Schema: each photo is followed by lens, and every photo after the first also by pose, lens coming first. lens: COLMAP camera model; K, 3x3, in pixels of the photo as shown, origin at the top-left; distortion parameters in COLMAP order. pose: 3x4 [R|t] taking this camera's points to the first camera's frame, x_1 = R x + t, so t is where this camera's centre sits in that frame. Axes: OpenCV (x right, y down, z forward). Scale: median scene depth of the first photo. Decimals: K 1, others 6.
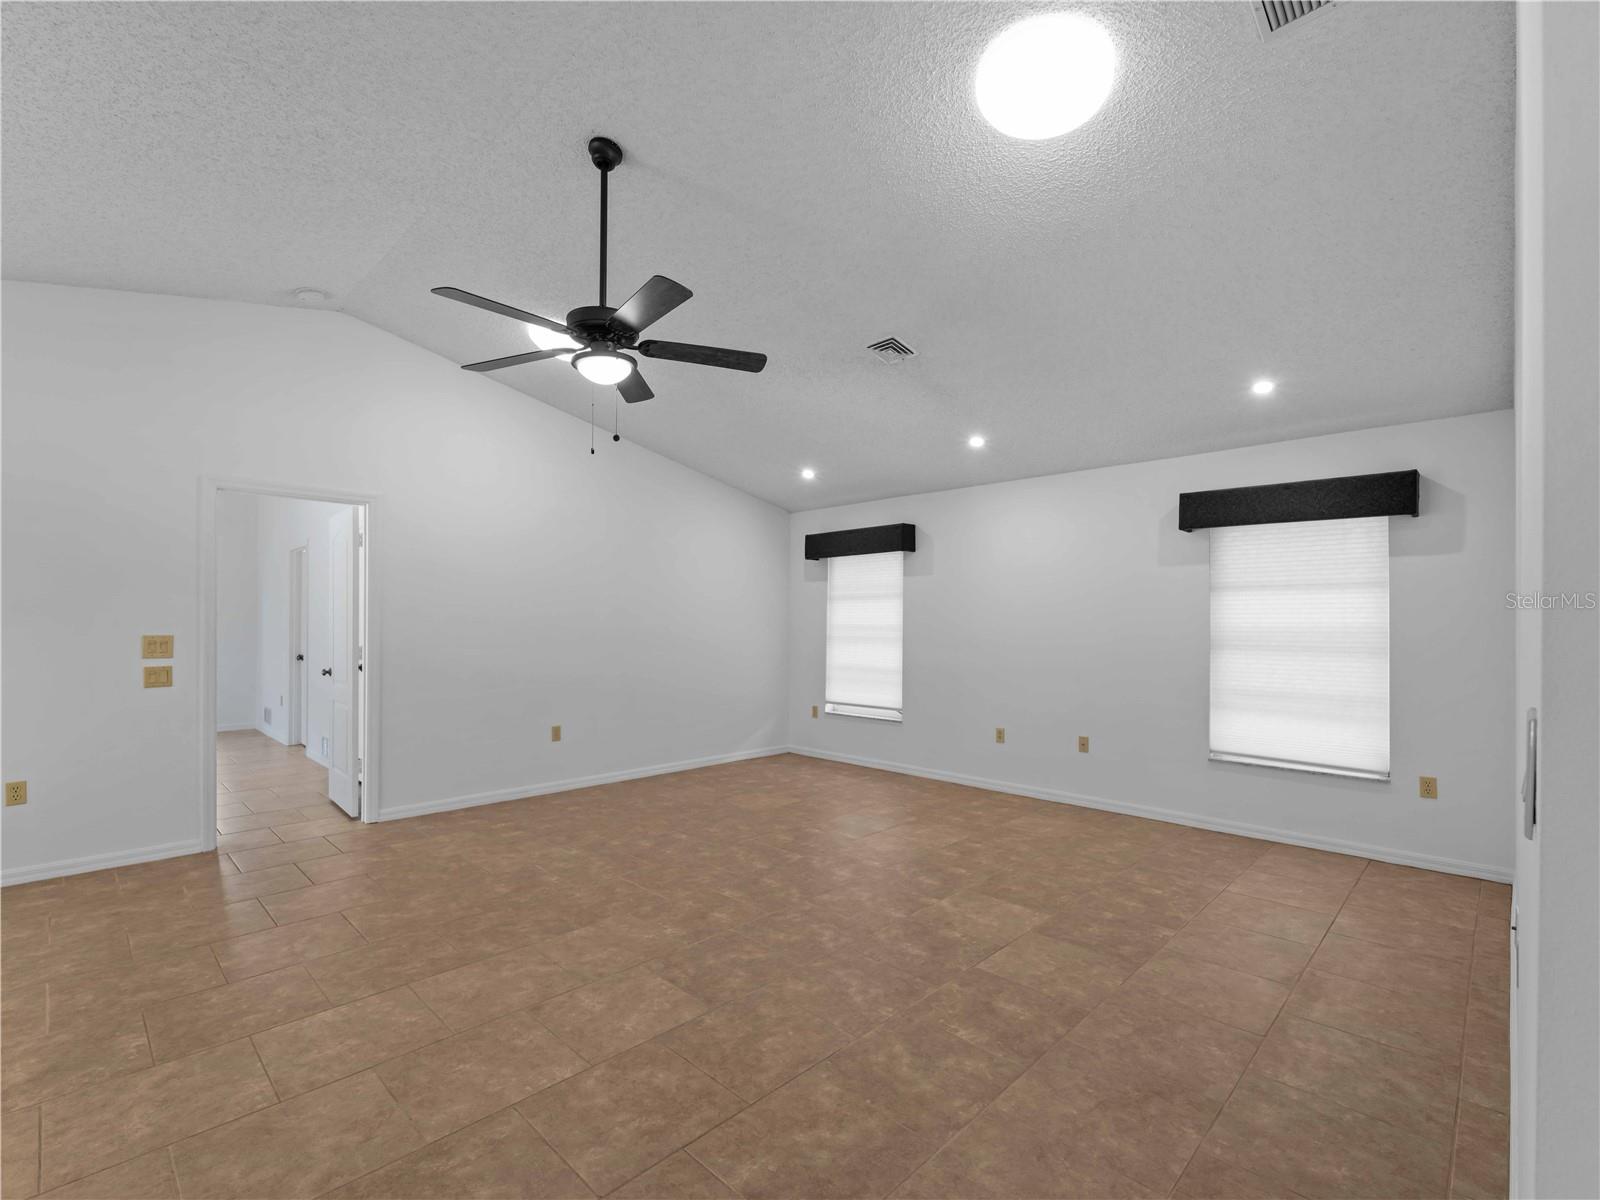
lens RADIAL K [[724.8, 0, 799.7], [0, 724.8, 618.6], [0, 0, 1]] dist [0.001986, -0.001083]
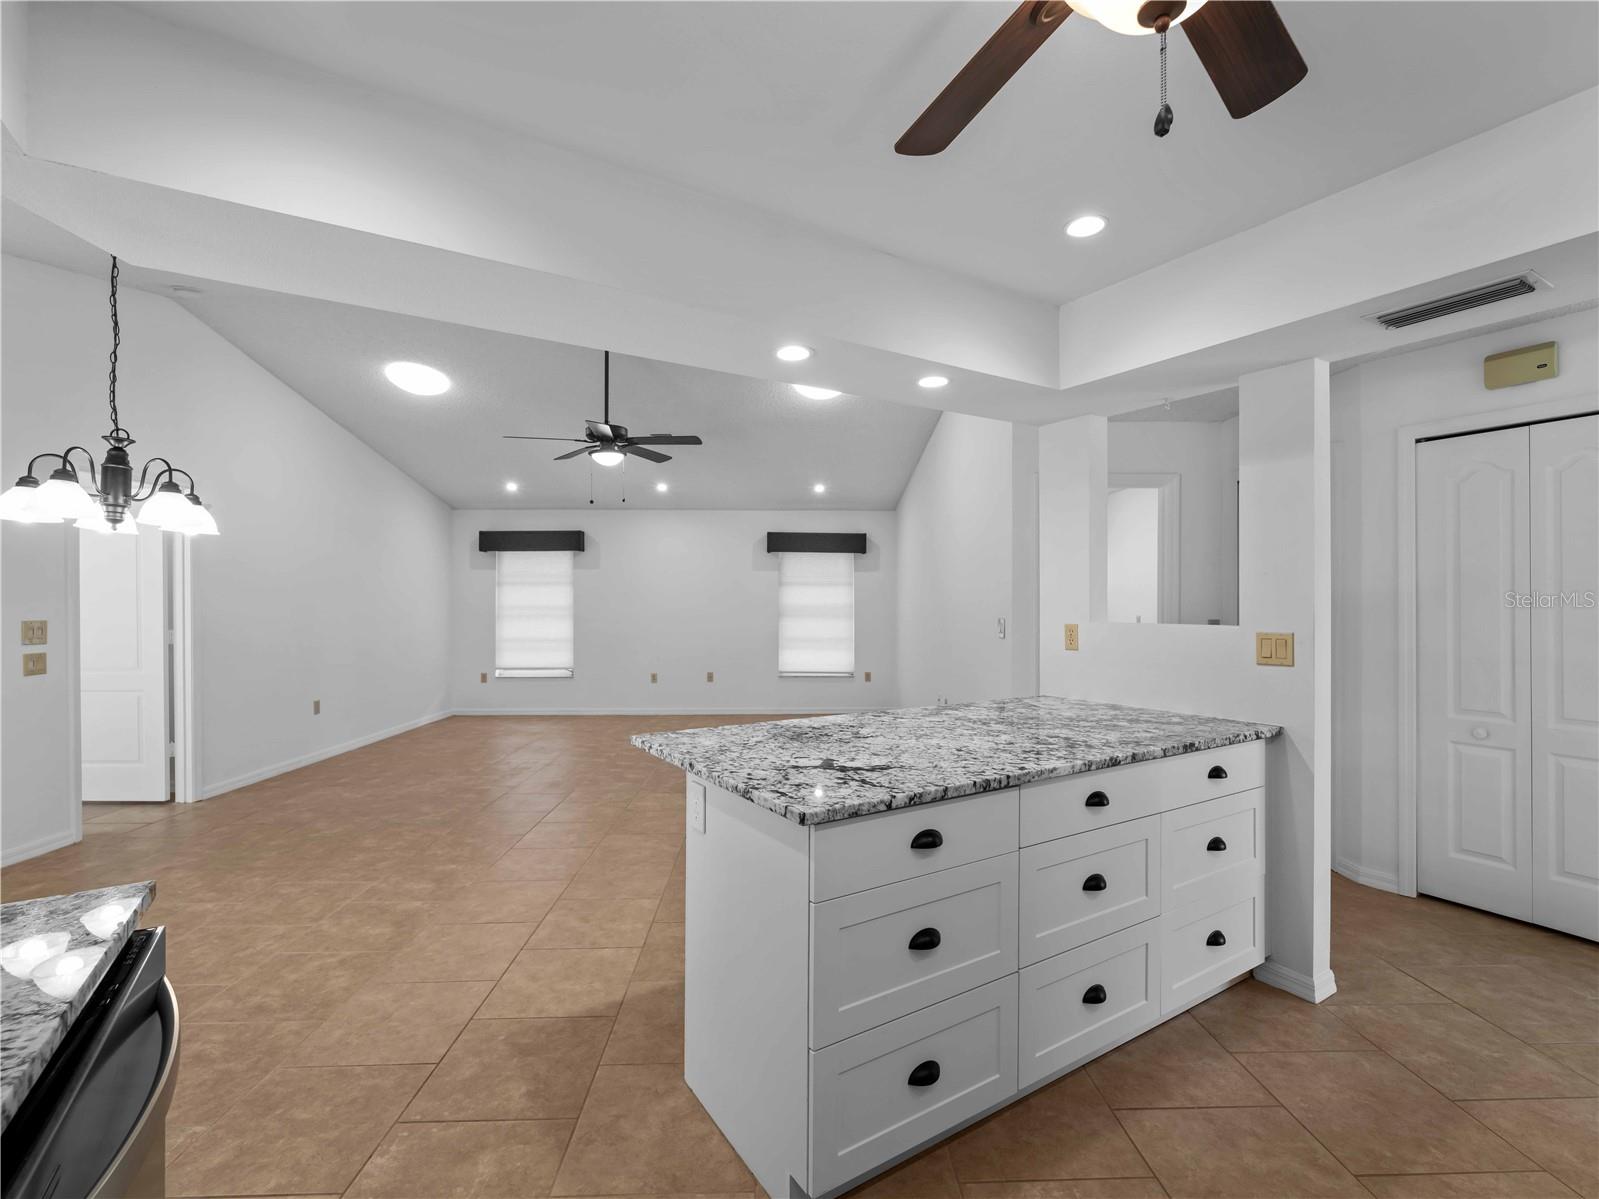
lens RADIAL K [[726.8, 0, 797.3], [0, 726.8, 603.3], [0, 0, 1]] dist [0.001519, -0.000522]
pose [[0.694095, -0.004429, 0.719870, -0.865298], [-0.000824, 0.999976, 0.006948, -0.006974], [-0.719883, -0.005416, 0.694074, -0.379197]]
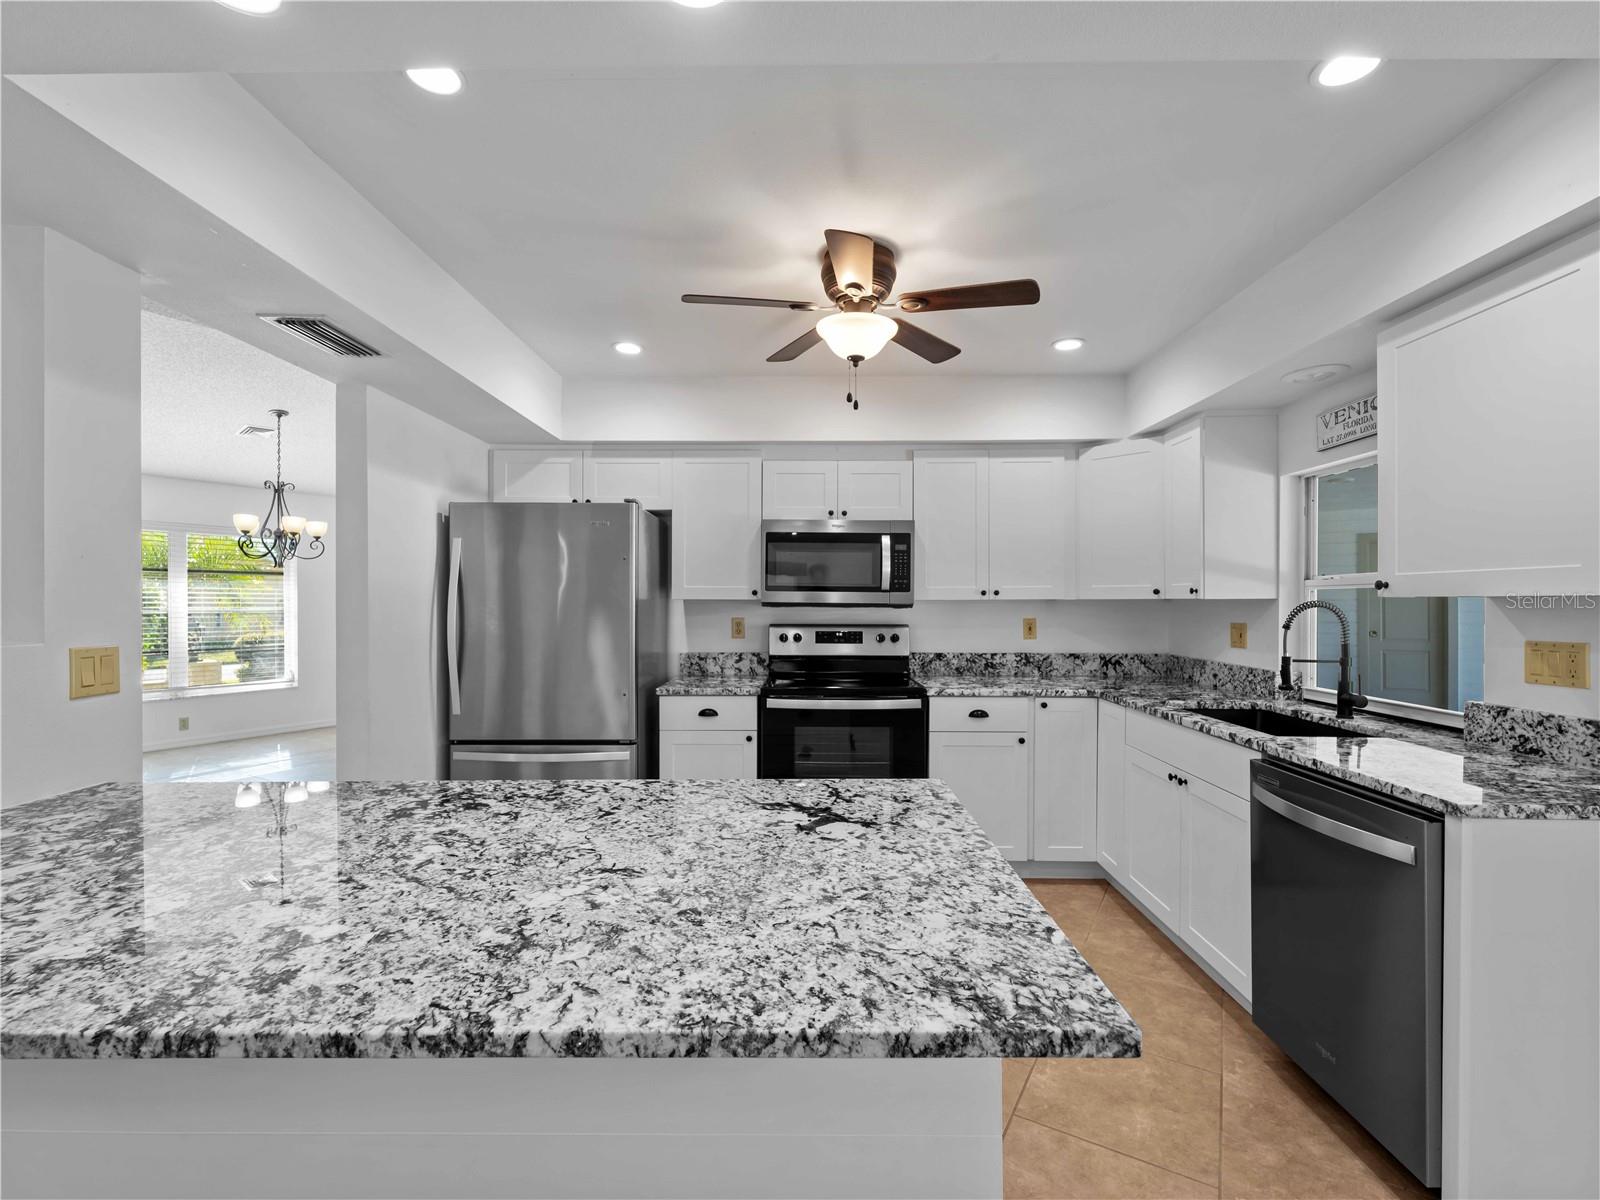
lens RADIAL K [[720.4, 0, 798.5], [0, 720.4, 603.4], [0, 0, 1]] dist [0.002944, -0.001526]
pose [[-0.973896, -0.002840, -0.226976, -0.430360], [-0.001948, 0.999989, -0.004156, -0.001757], [0.226985, -0.003606, -0.973892, 0.254877]]
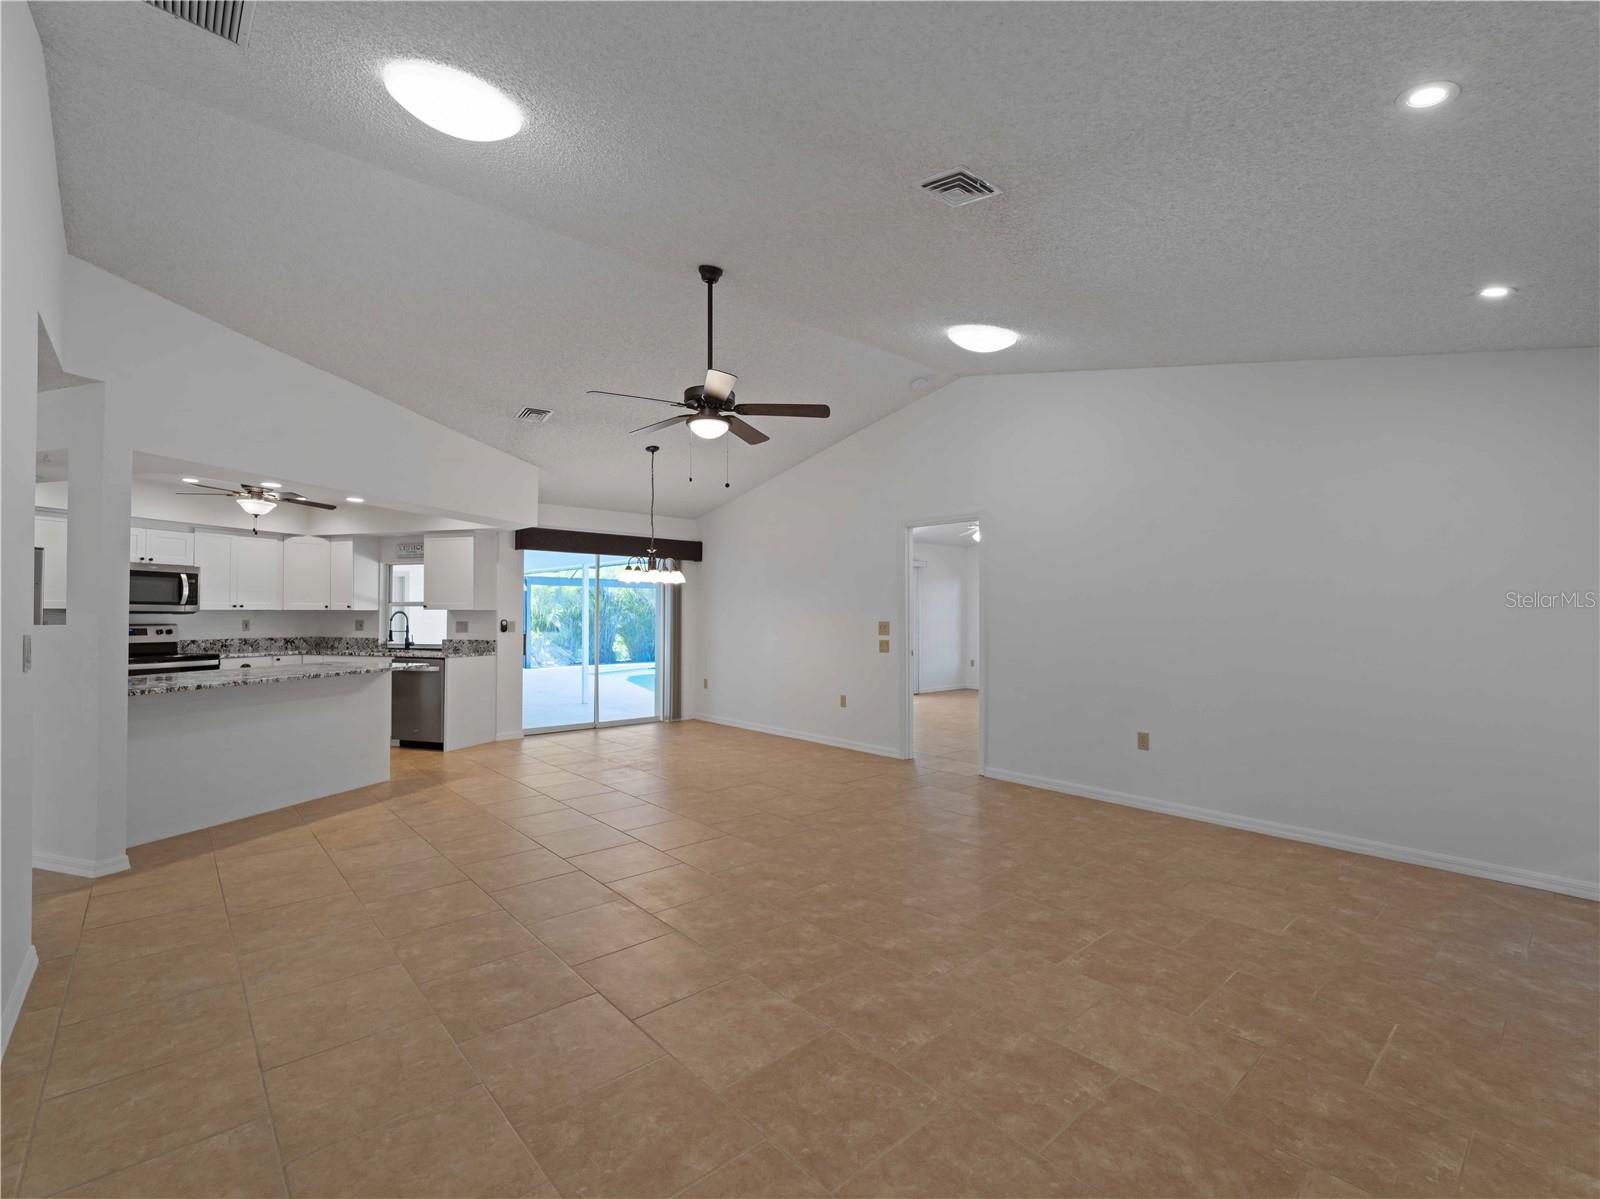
lens RADIAL K [[720.4, 0, 798.5], [0, 720.4, 602.9], [0, 0, 1]] dist [0.002944, -0.001526]
pose [[-0.073348, -0.019113, -0.997123, 0.776671], [0.003992, 0.999803, -0.019458, 0.012166], [0.997298, -0.005408, -0.073257, 0.912754]]
